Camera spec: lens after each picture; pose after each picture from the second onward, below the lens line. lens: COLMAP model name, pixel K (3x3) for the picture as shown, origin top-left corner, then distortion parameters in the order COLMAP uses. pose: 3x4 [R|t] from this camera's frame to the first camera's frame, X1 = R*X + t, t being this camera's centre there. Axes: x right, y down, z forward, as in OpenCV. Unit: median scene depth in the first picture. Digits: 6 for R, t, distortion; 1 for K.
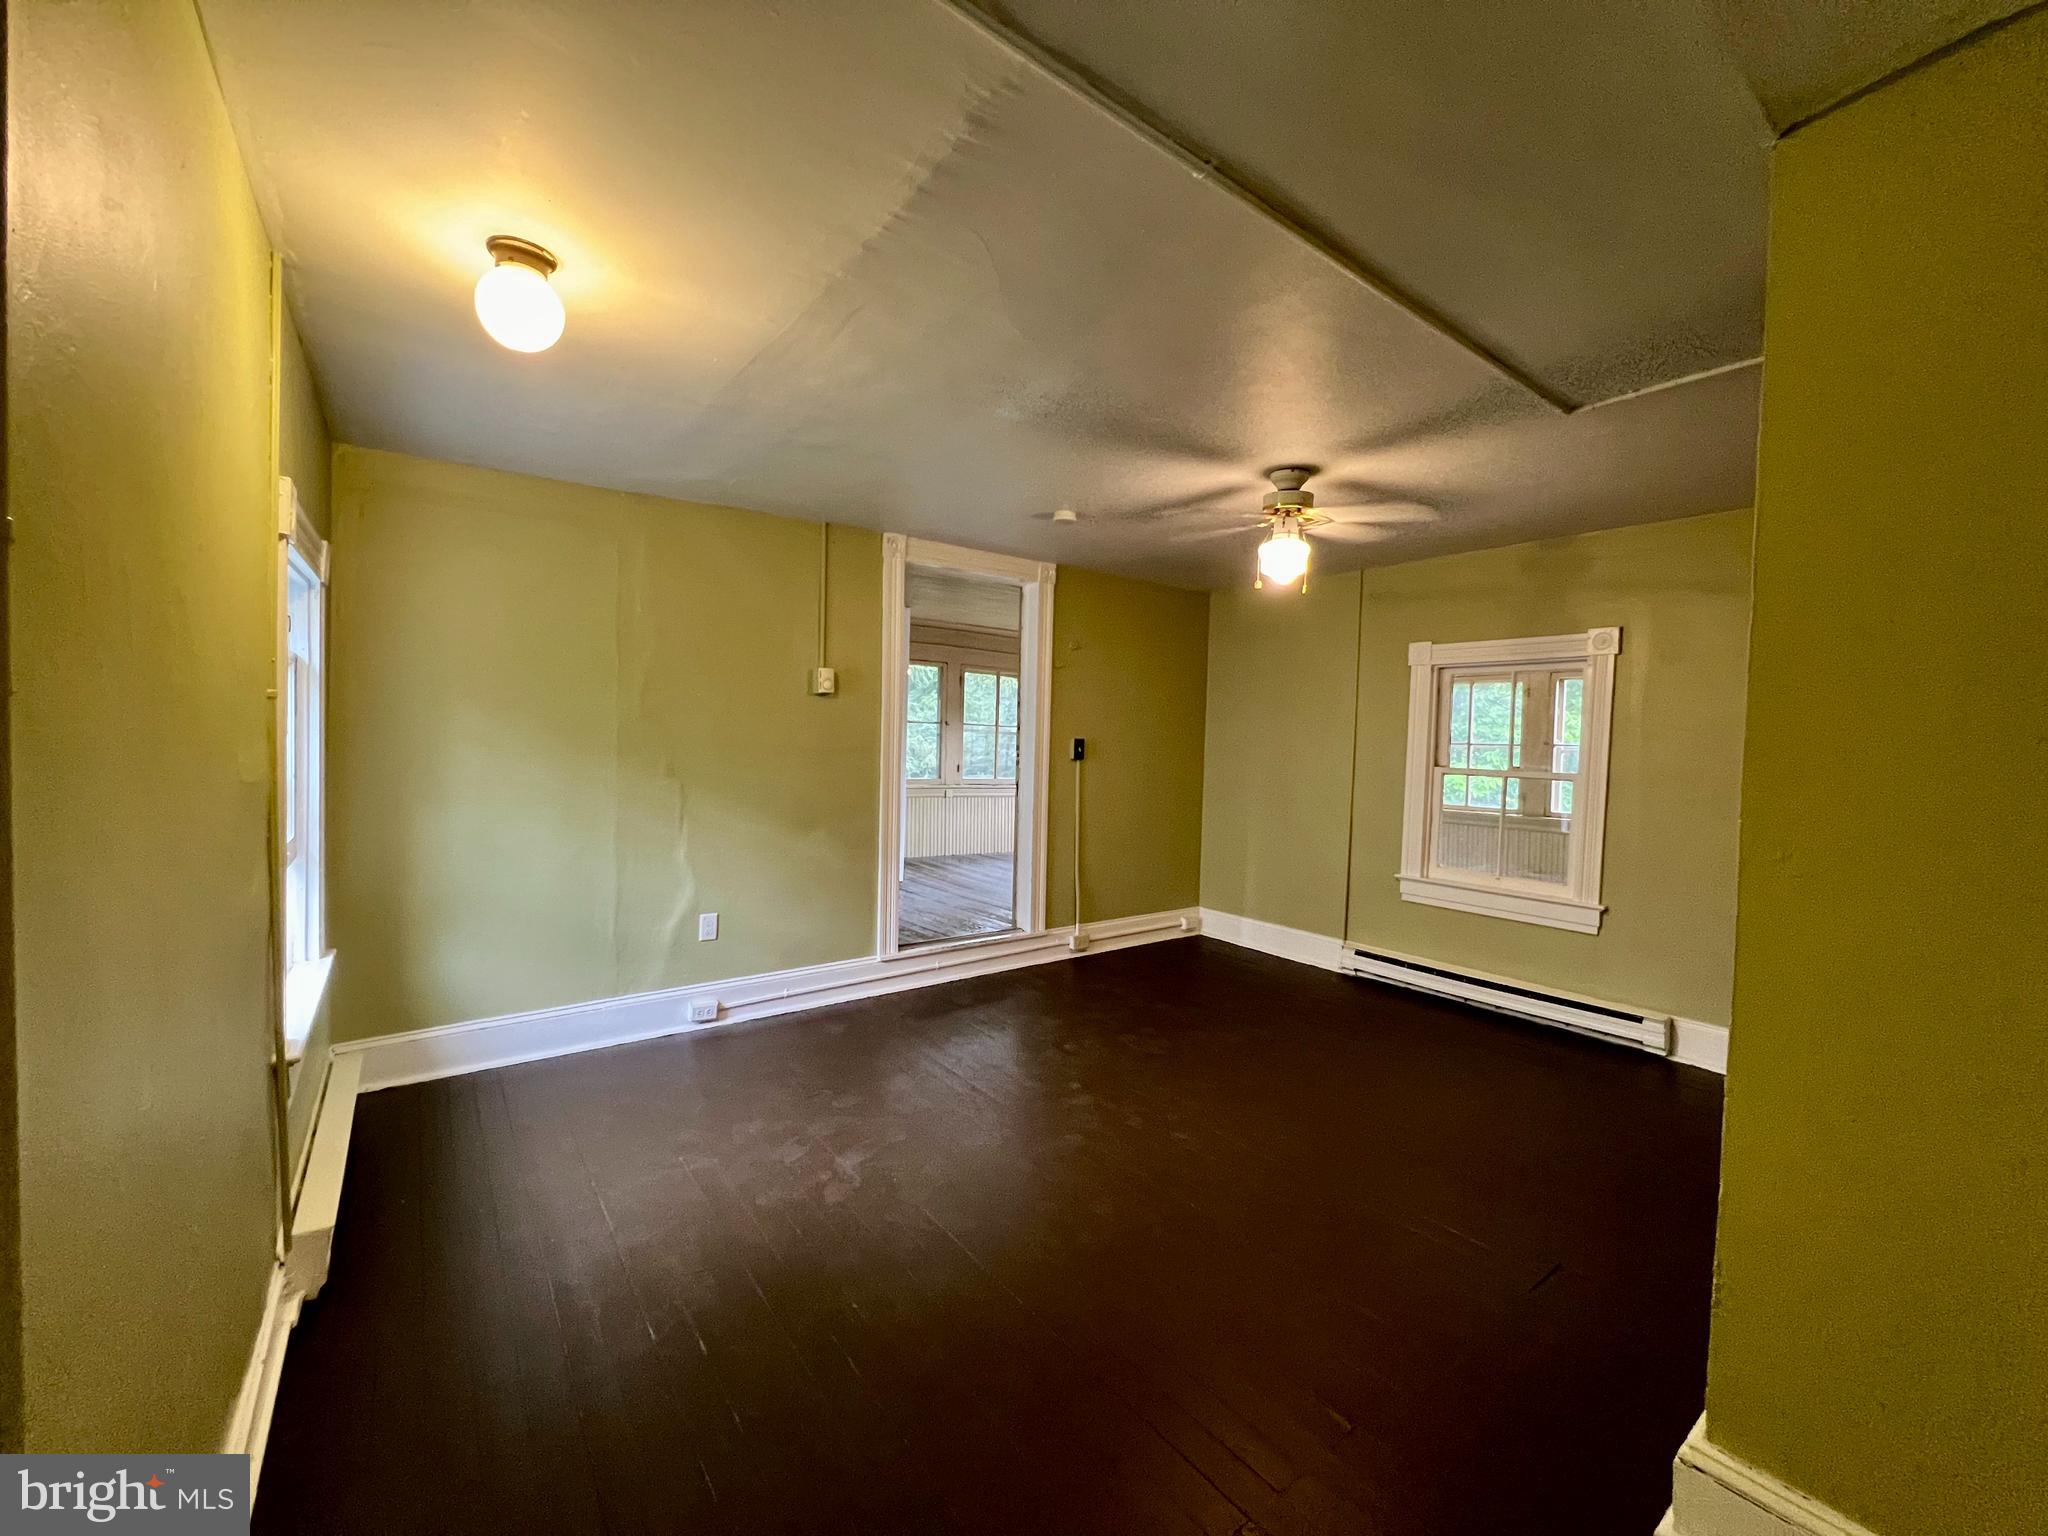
lens RADIAL K [[821.5, 0, 1019.2], [0, 821.5, 761.6], [0, 0, 1]] dist [-0.000596, 0.000322]
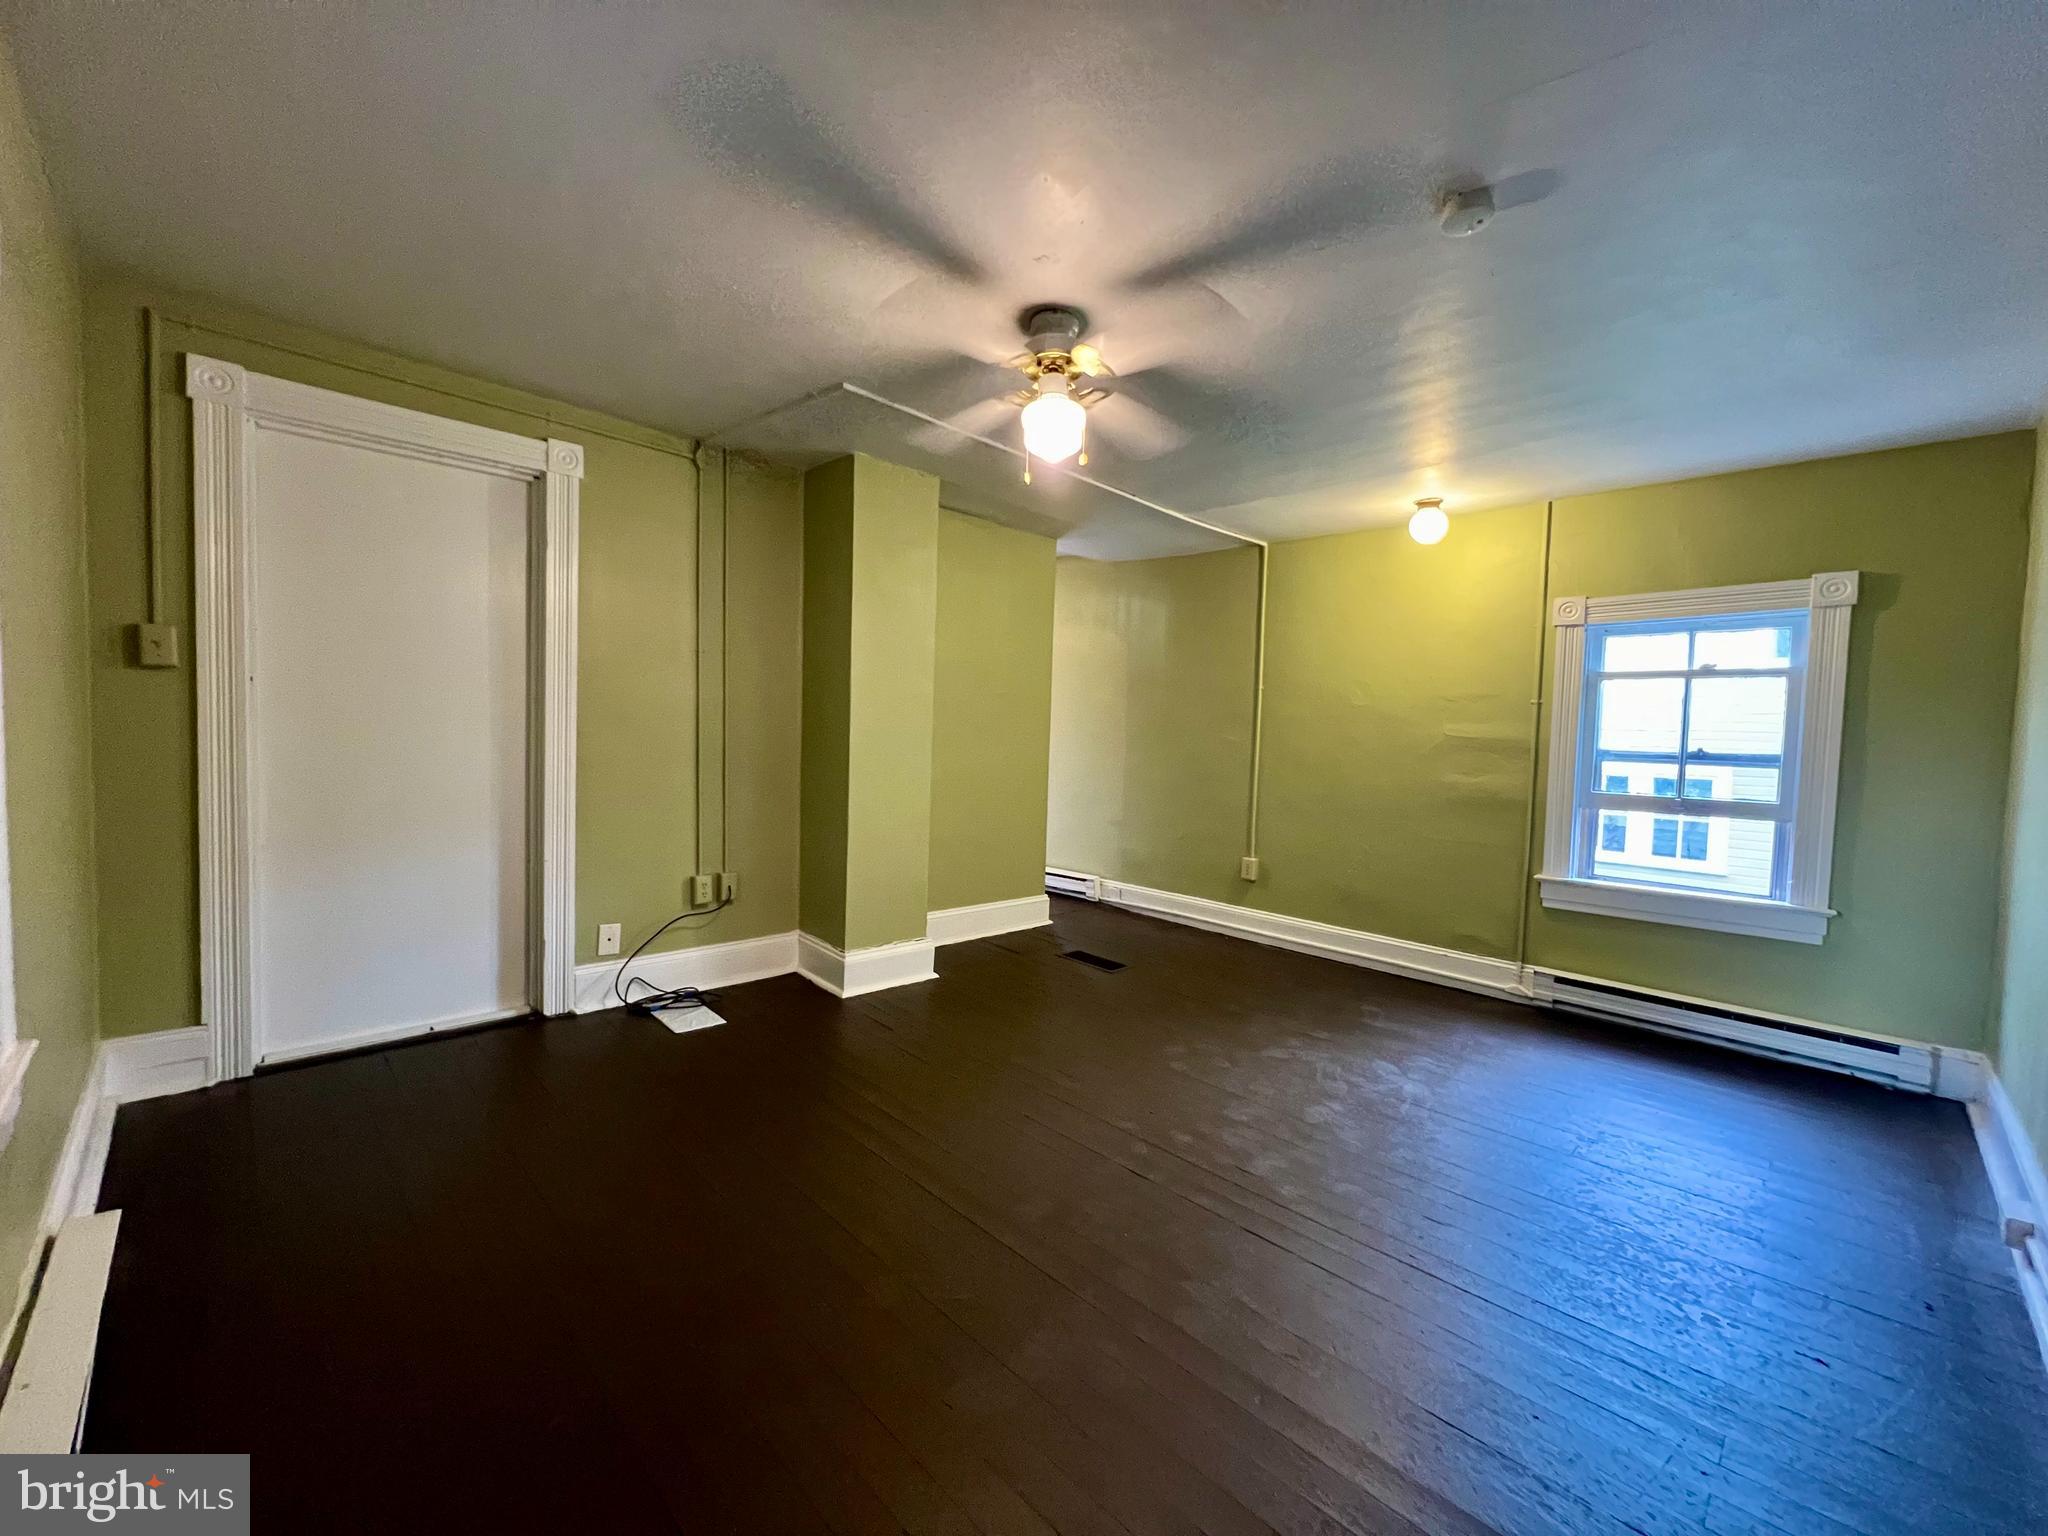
lens RADIAL K [[821.5, 0, 1013.4], [0, 821.5, 767.2], [0, 0, 1]] dist [-0.000596, 0.000322]
pose [[-0.989108, -0.051104, -0.138035, 0.314941], [-0.062075, 0.995145, 0.076378, 0.004670], [0.133462, 0.084115, -0.987478, 1.247931]]
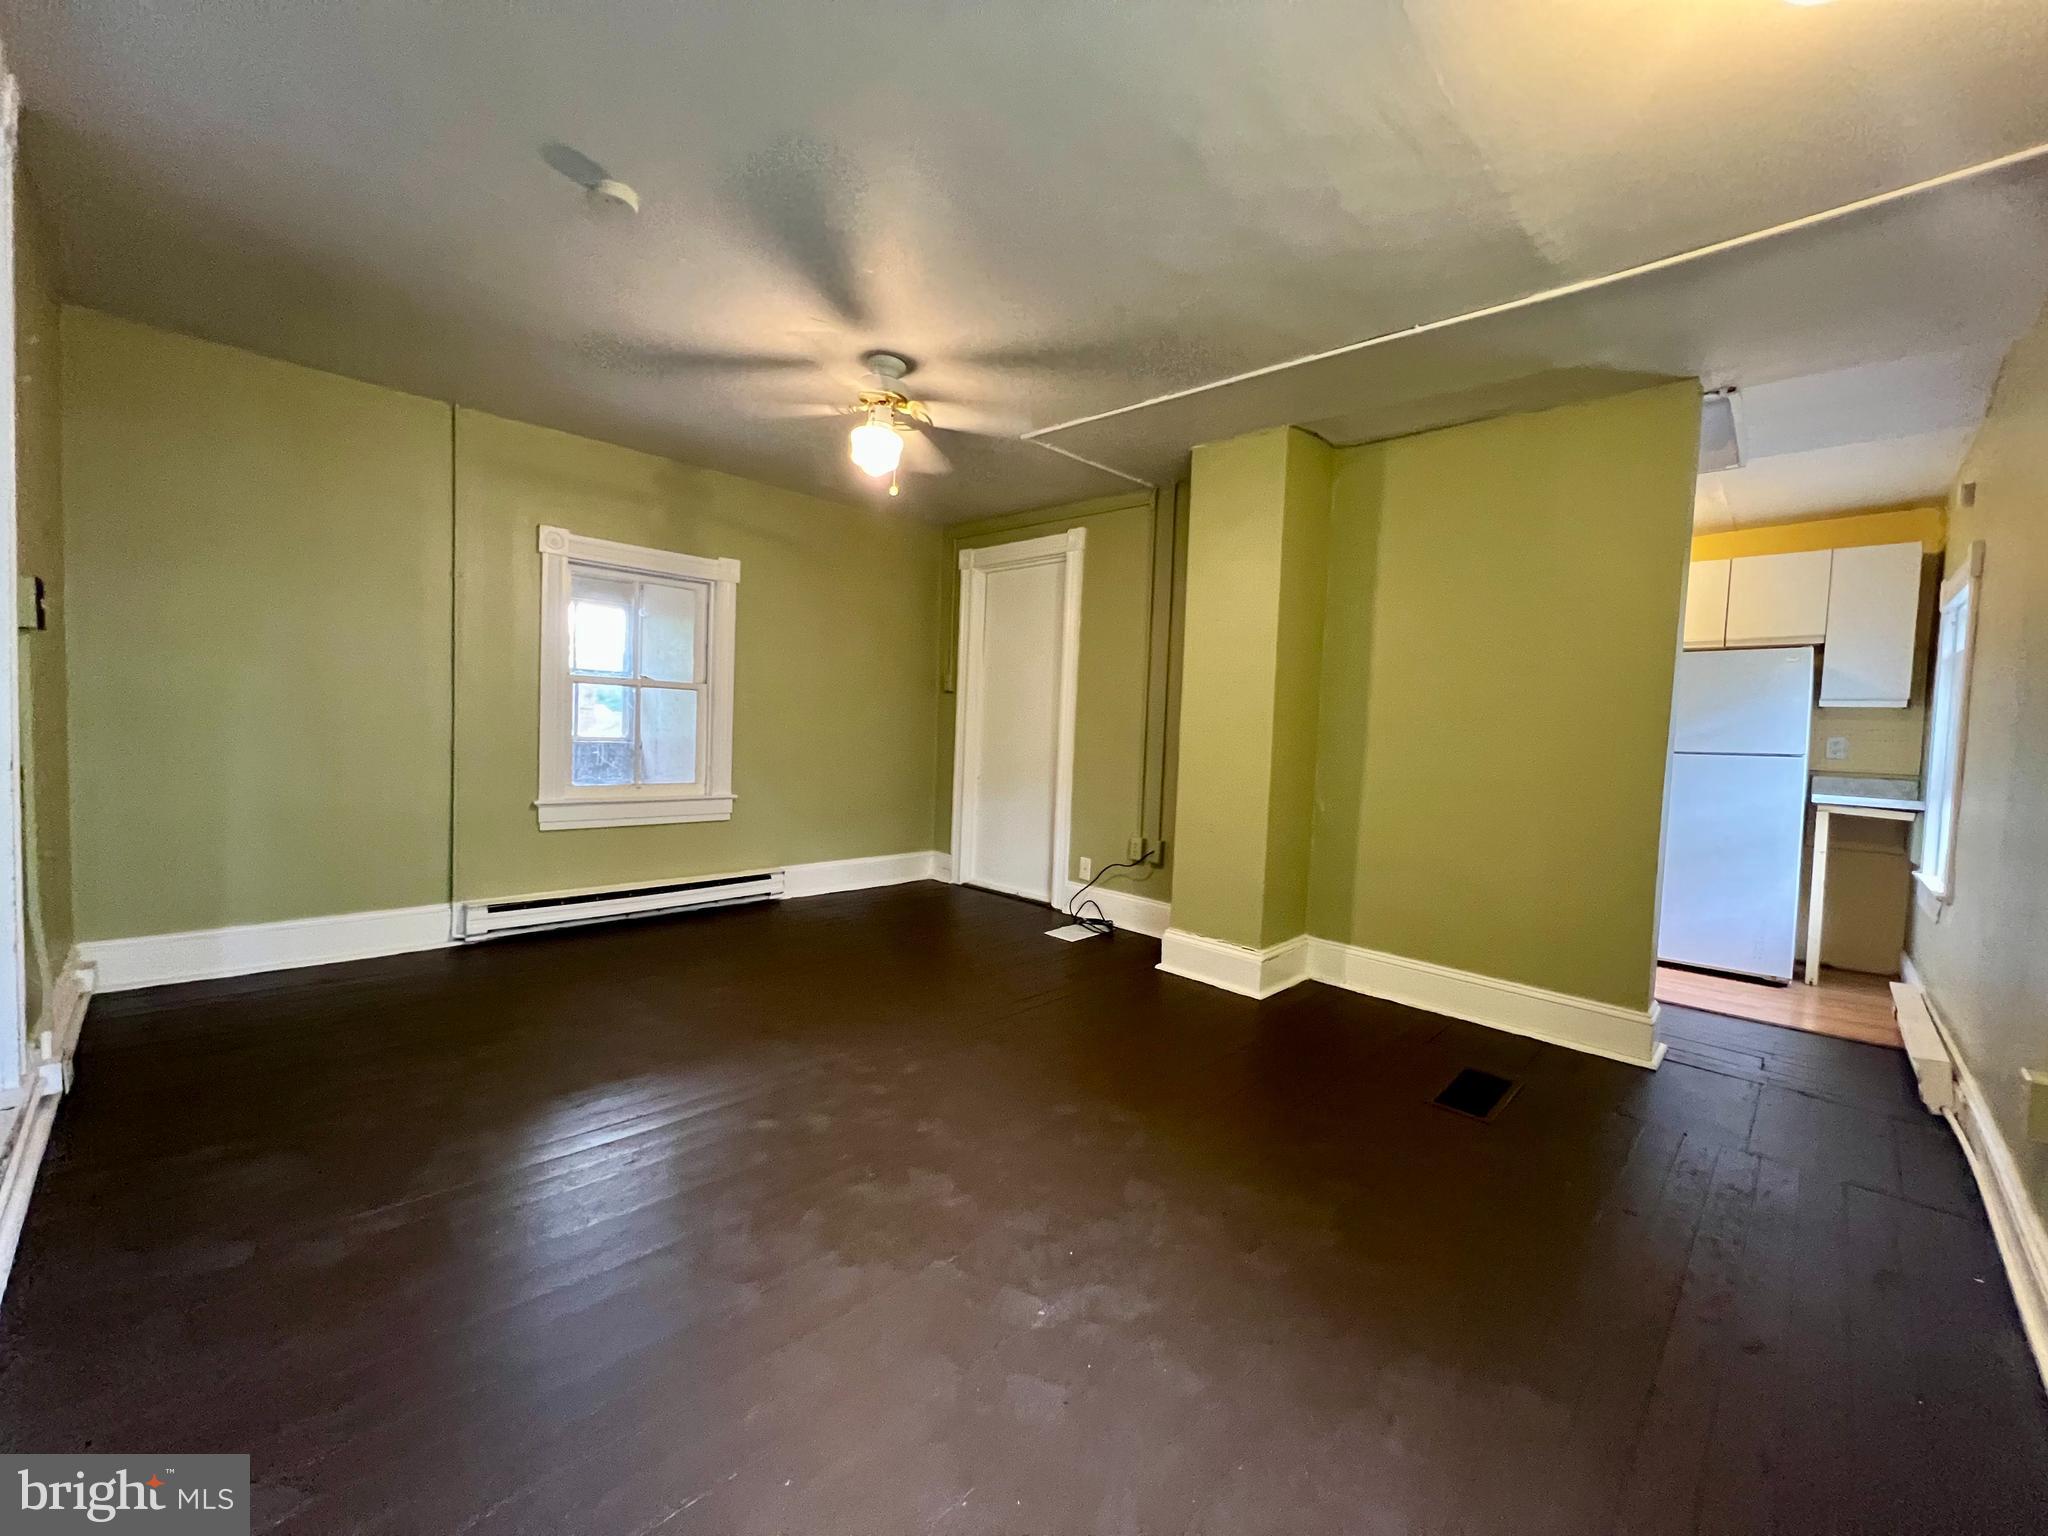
lens RADIAL K [[821.5, 0, 1023.1], [0, 821.5, 766.3], [0, 0, 1]] dist [-0.000596, 0.000322]
pose [[-0.160434, -0.078869, 0.983891, -0.476319], [-0.015476, 0.996881, 0.077386, 0.031830], [-0.986925, -0.002811, -0.161154, 0.695935]]
